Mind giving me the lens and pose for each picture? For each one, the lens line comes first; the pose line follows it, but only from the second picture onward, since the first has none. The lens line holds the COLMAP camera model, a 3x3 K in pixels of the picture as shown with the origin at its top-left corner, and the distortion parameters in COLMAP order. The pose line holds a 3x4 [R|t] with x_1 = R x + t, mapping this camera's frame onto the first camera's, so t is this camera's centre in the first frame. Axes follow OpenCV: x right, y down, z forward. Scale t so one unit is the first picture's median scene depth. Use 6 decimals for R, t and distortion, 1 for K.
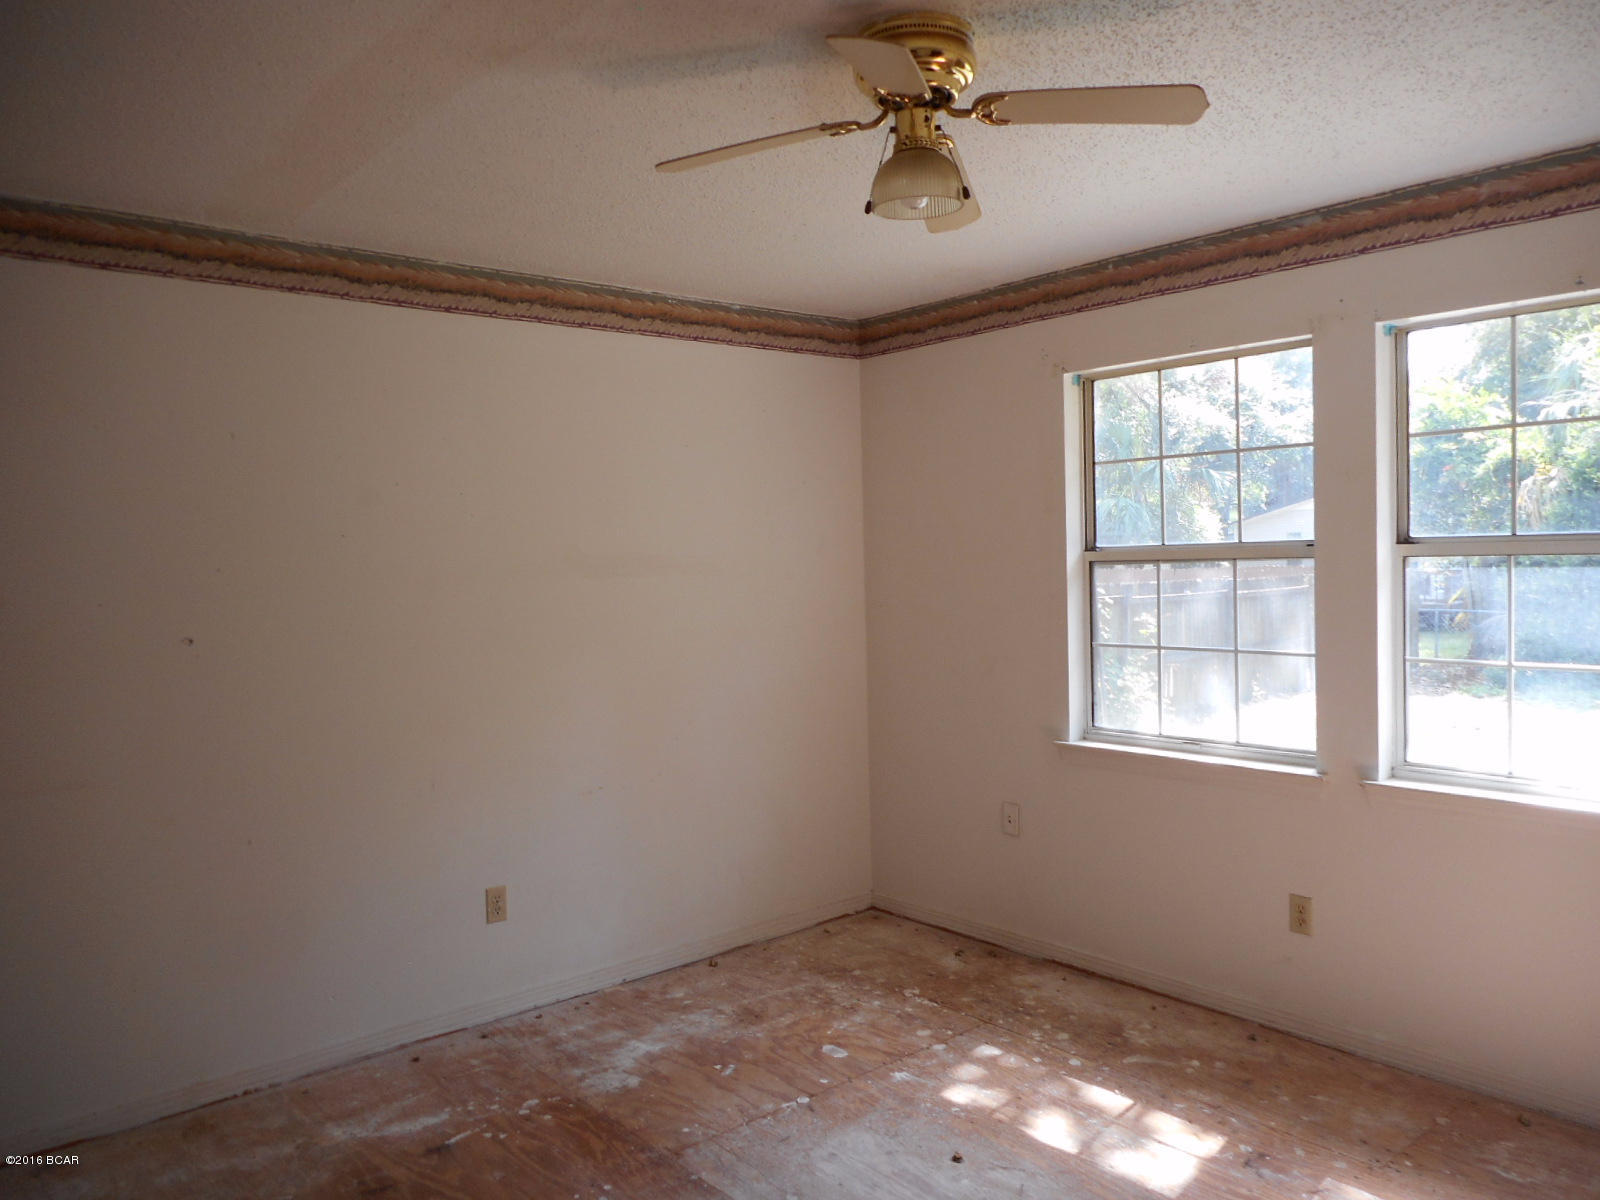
lens RADIAL K [[1194.7, 0, 800.0], [0, 1194.7, 600.0], [0, 0, 1]] dist [0.000442, -0.000465]
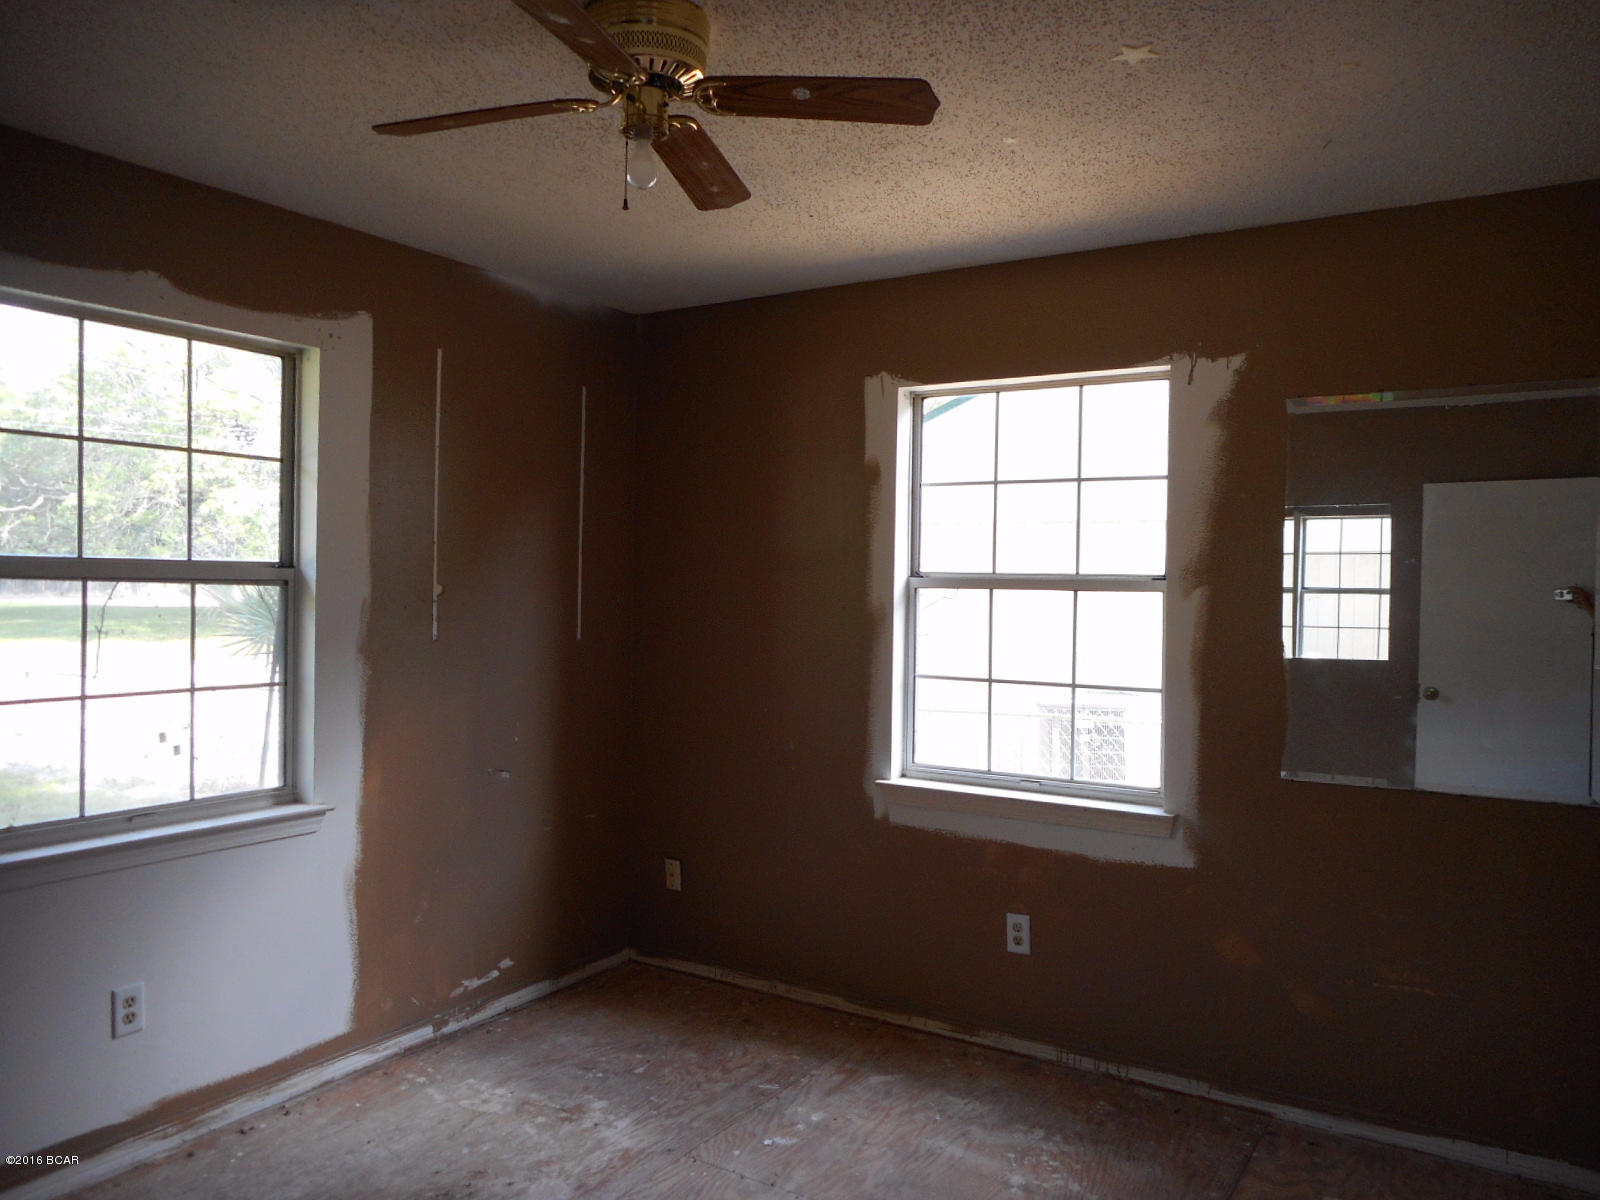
lens RADIAL K [[1129.0, 0, 800.0], [0, 1129.0, 600.0], [0, 0, 1]] dist [0.044895, 0.001792]
pose [[0.930933, 0.030244, 0.363936, -0.164627], [-0.024752, 0.999499, -0.019745, -0.002792], [-0.364351, 0.009374, 0.931215, 0.202169]]
